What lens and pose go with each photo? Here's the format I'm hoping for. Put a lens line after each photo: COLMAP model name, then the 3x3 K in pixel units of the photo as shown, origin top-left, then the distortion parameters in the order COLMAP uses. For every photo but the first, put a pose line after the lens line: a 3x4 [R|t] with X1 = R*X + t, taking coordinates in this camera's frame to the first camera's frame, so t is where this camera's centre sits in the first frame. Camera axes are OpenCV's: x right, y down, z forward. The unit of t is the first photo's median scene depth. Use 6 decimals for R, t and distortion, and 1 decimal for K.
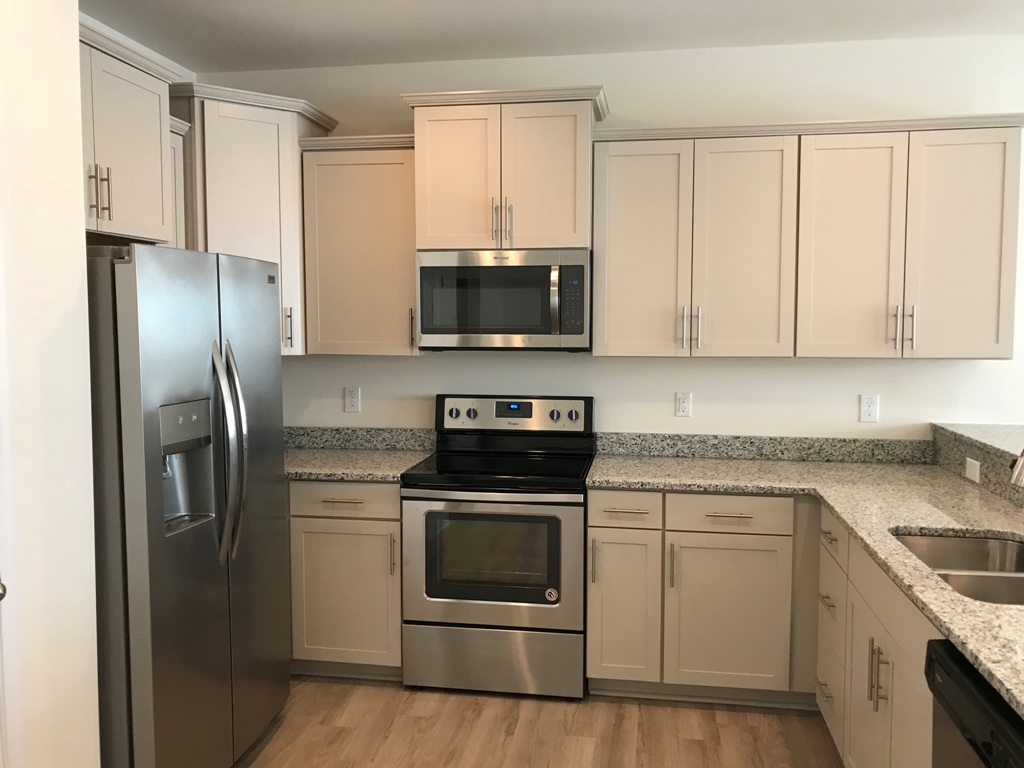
lens RADIAL K [[847.1, 0, 512.0], [0, 847.1, 384.0], [0, 0, 1]] dist [0.079198, -0.218717]
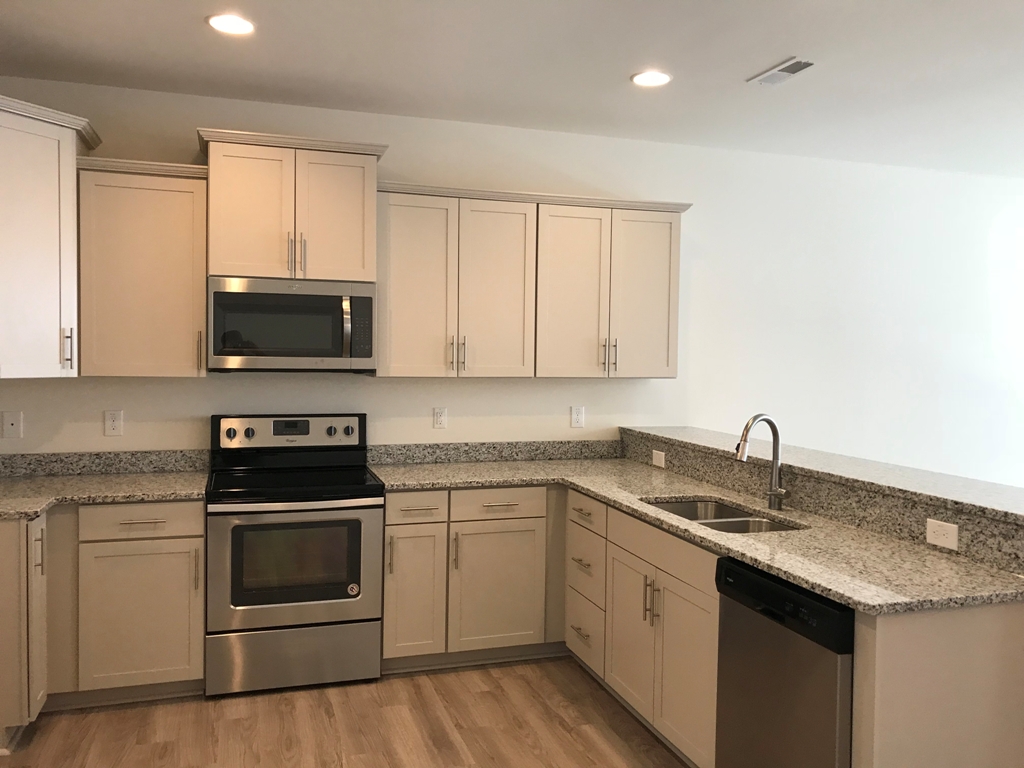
lens RADIAL K [[847.1, 0, 512.0], [0, 847.1, 384.0], [0, 0, 1]] dist [0.079198, -0.218717]
pose [[0.884682, -0.006312, 0.466151, -0.283421], [0.021760, 0.999378, -0.027766, 0.012830], [-0.465686, 0.034708, 0.884269, -0.096580]]
